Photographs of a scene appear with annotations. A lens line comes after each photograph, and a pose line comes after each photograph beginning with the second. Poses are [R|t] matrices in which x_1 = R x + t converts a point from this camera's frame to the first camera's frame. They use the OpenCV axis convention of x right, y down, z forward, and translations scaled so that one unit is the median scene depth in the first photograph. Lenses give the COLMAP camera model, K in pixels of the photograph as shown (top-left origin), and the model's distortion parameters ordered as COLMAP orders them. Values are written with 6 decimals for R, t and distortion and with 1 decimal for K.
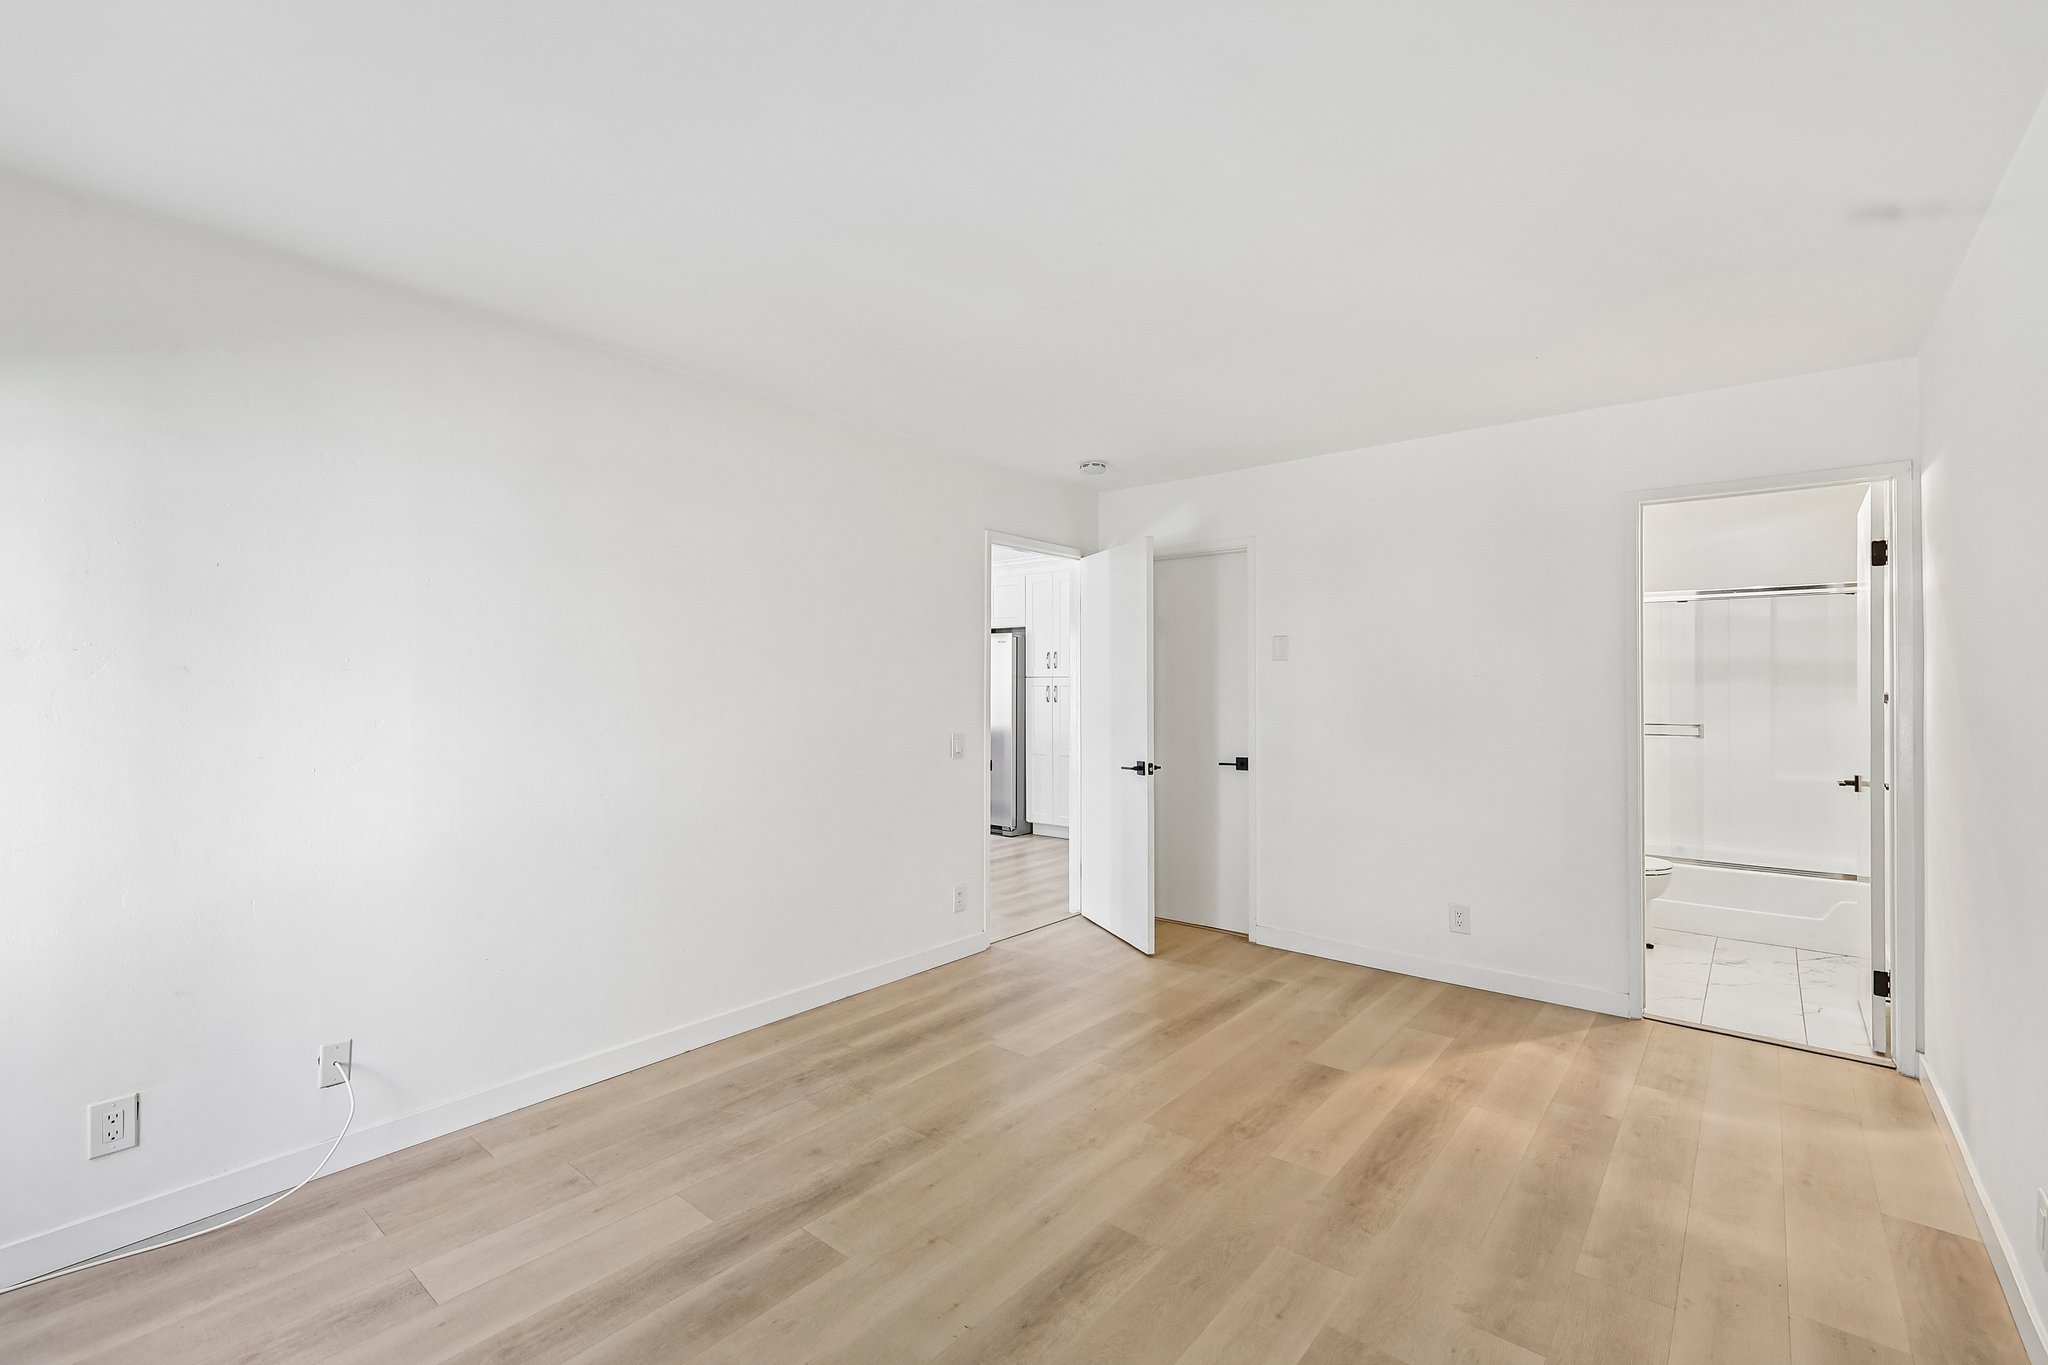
lens RADIAL K [[888.1, 0, 1017.9], [0, 888.1, 679.4], [0, 0, 1]] dist [0.000258, 0.000133]
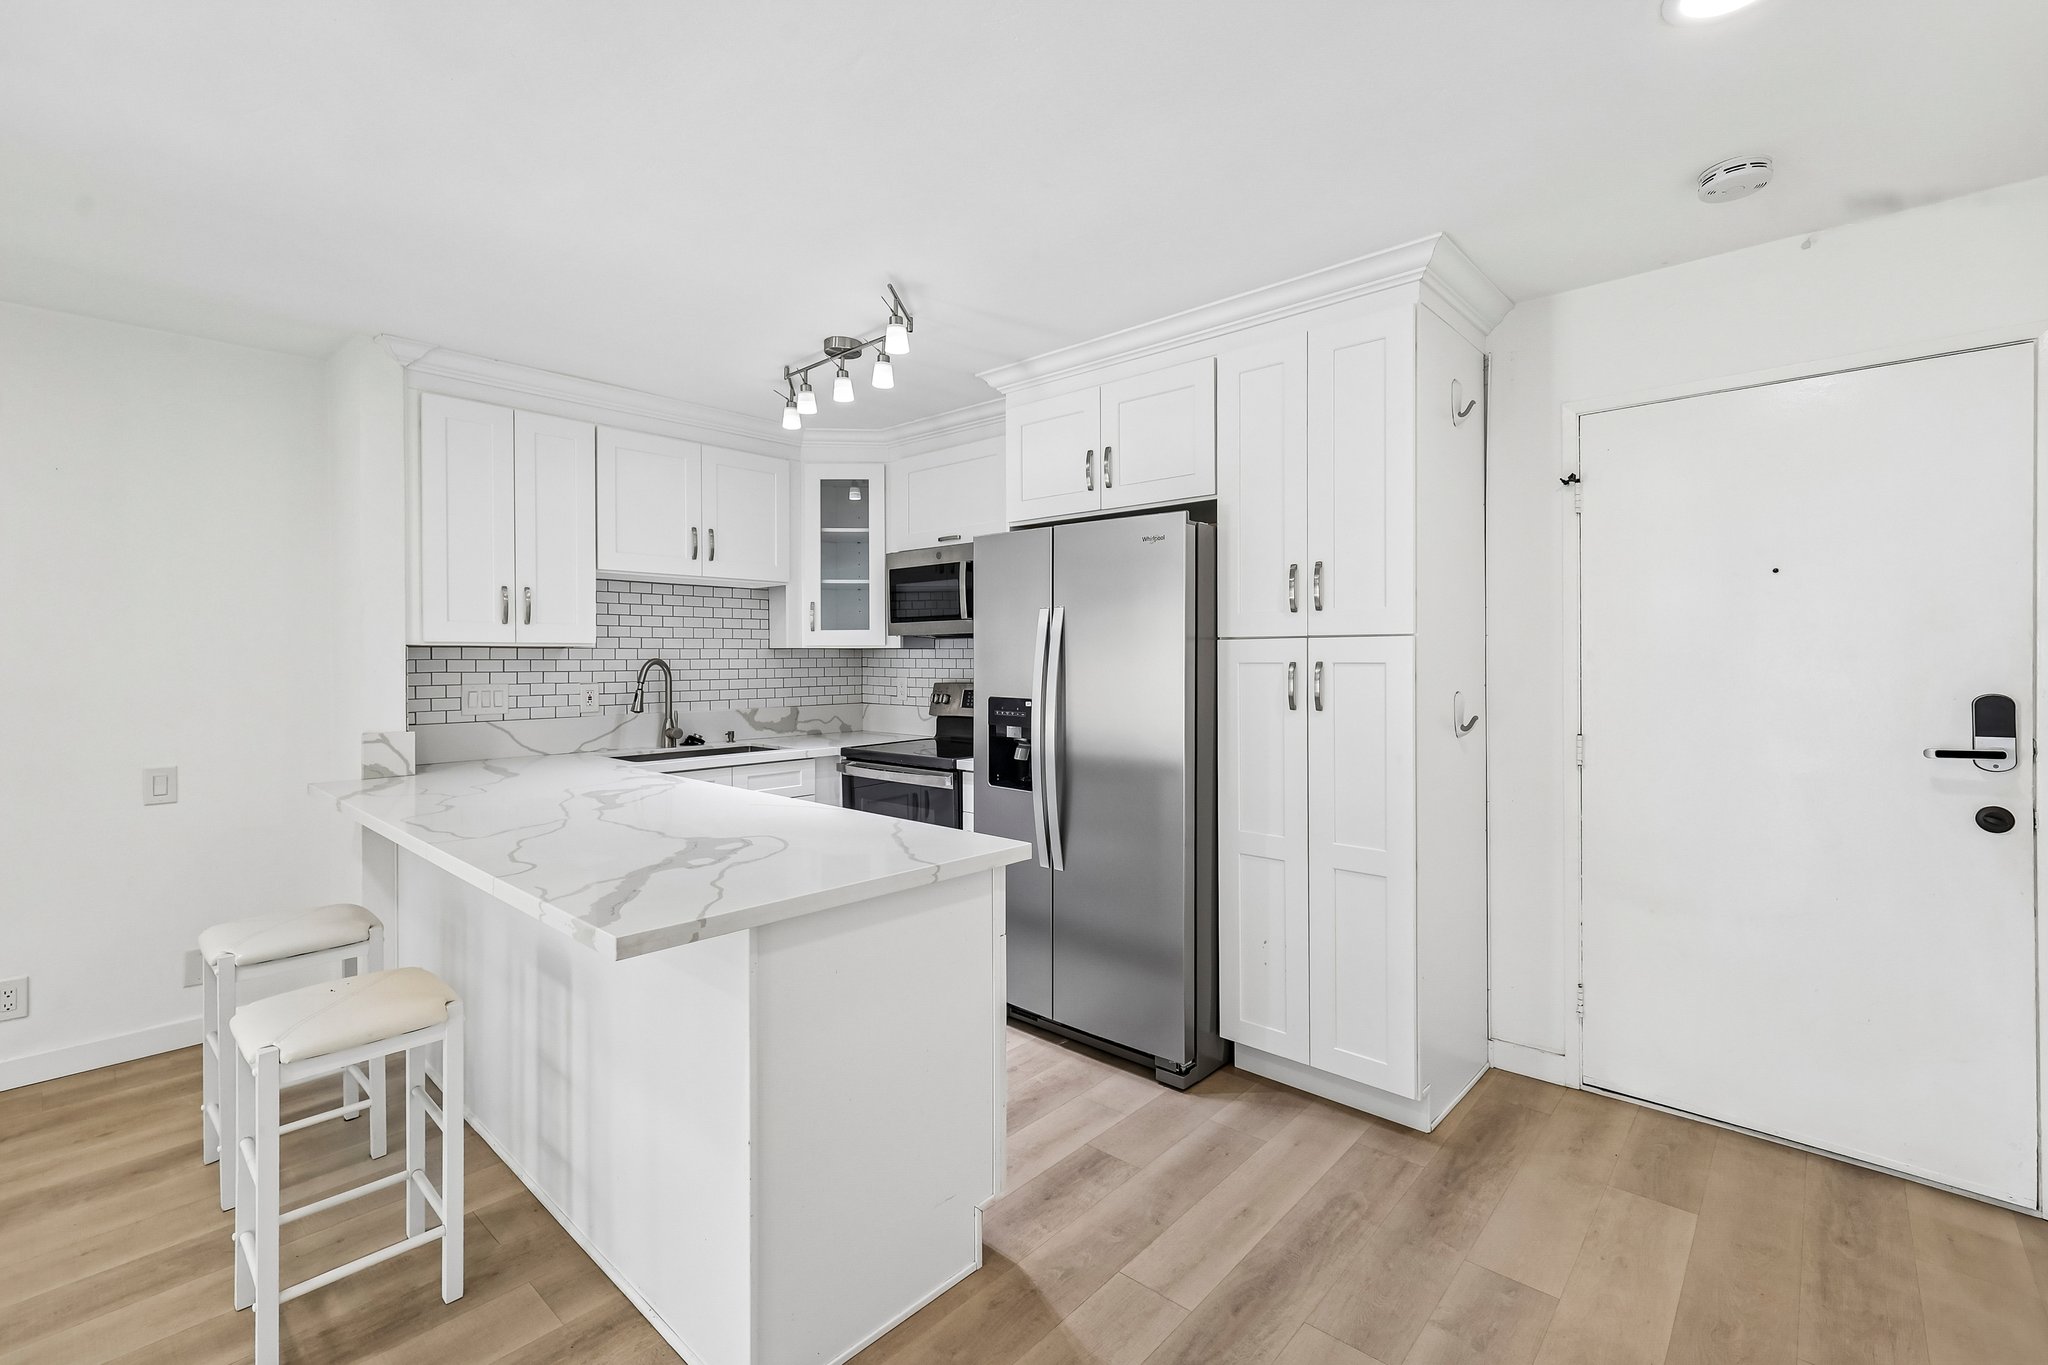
lens RADIAL K [[896.0, 0, 1020.4], [0, 896.0, 657.0], [0, 0, 1]] dist [0.002777, -0.000042]
pose [[0.999098, -0.011108, -0.040981, -0.004988], [0.011427, 0.999906, 0.007560, 0.000105], [0.040893, -0.008022, 0.999131, 0.056118]]
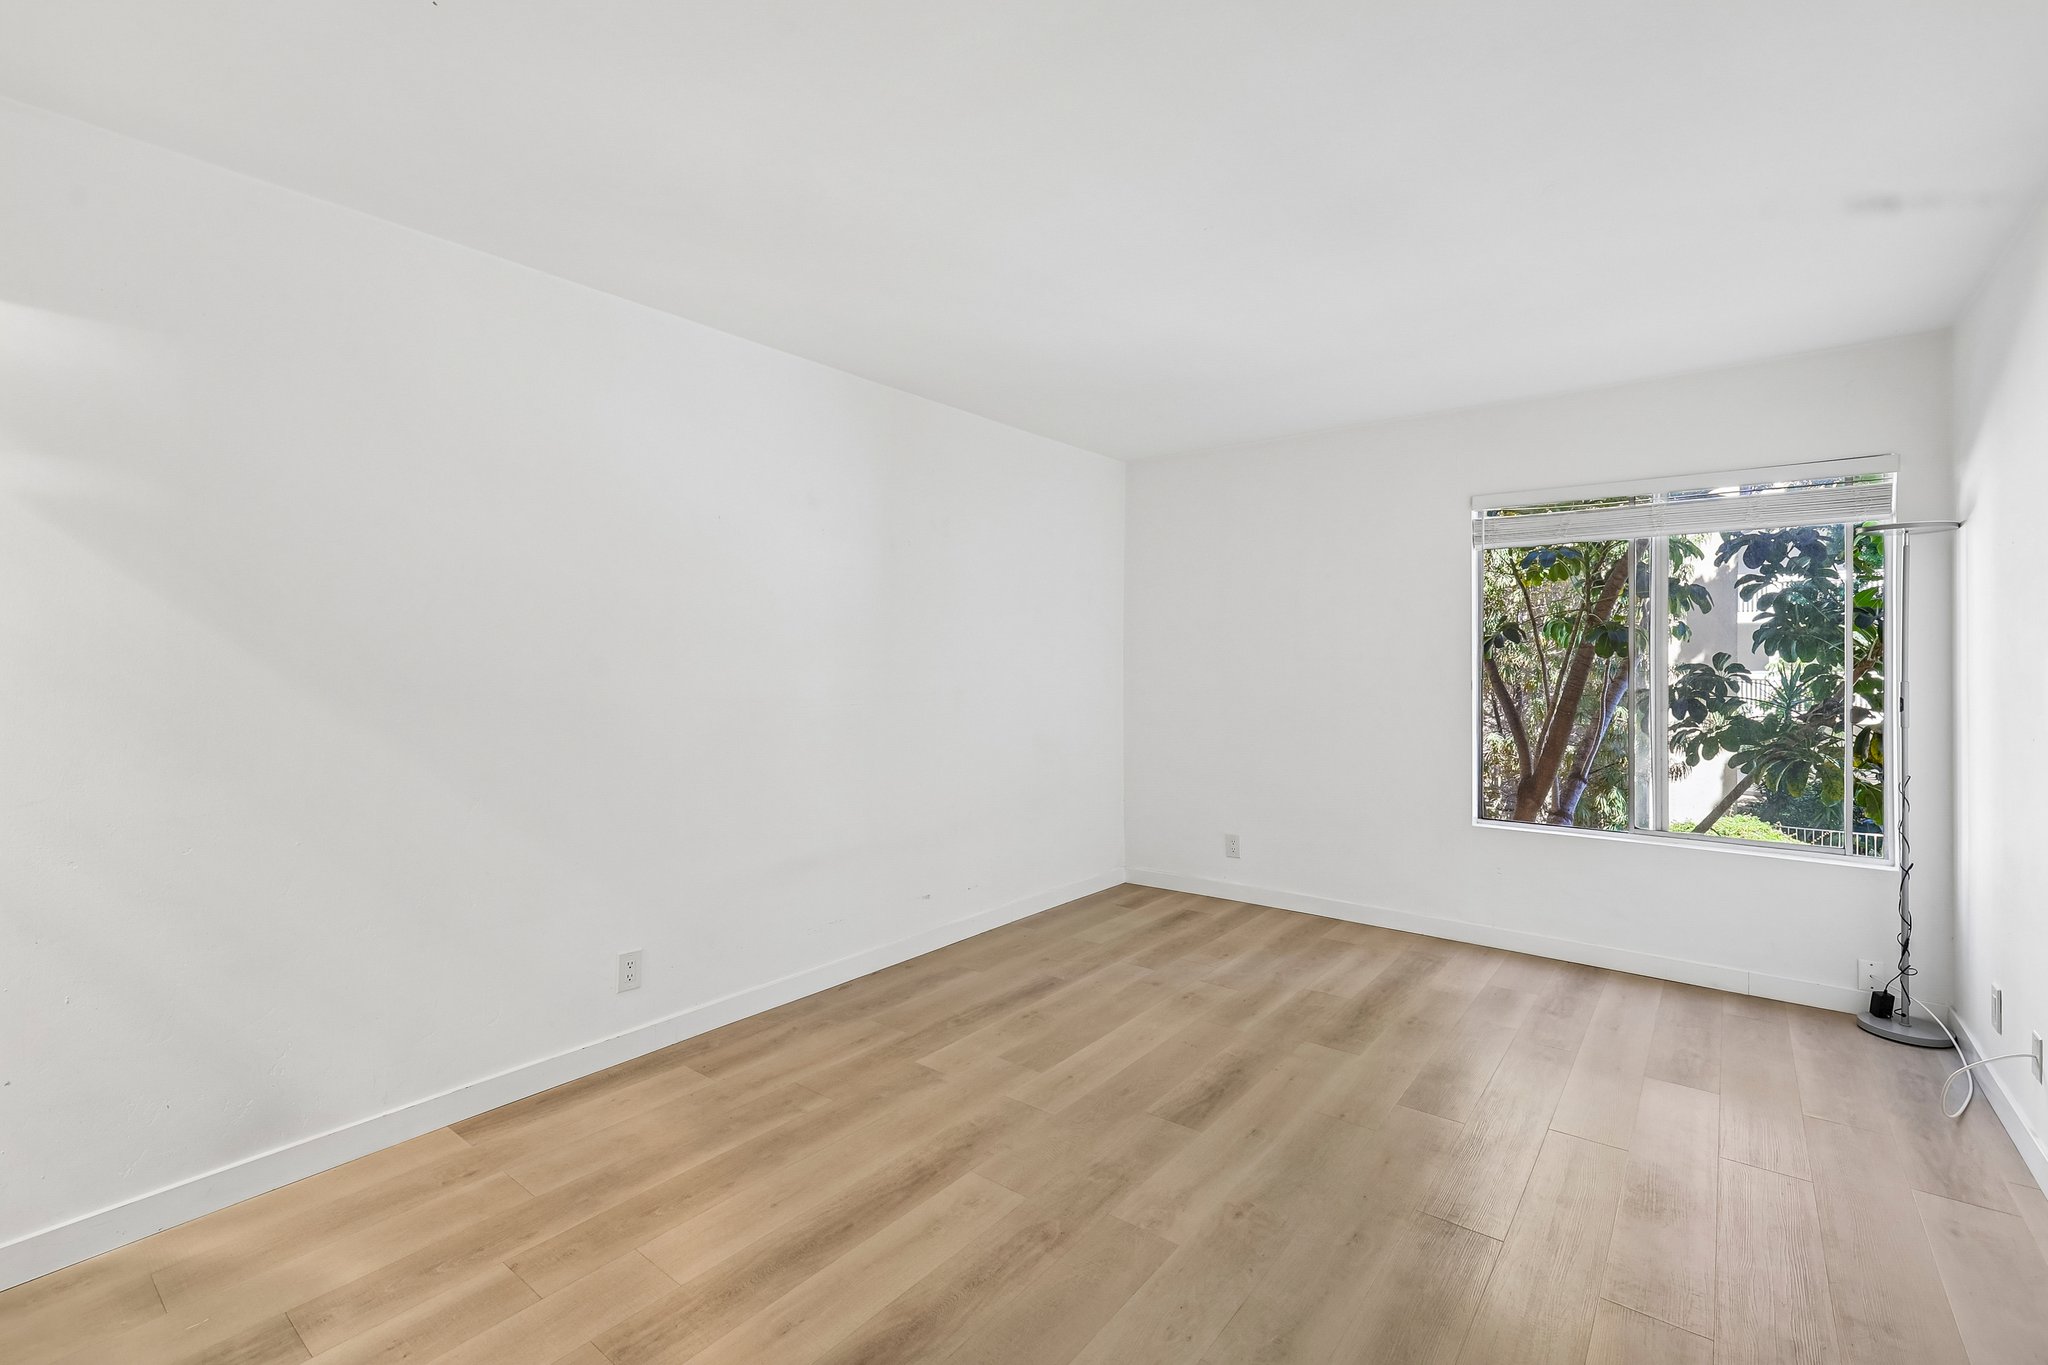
lens RADIAL K [[896.0, 0, 1020.4], [0, 896.0, 657.0], [0, 0, 1]] dist [0.002777, -0.000042]
pose [[-0.999625, -0.001763, -0.027339, 0.335628], [-0.001604, 0.999982, -0.005812, 0.022451], [0.027349, -0.005766, -0.999609, 1.995889]]
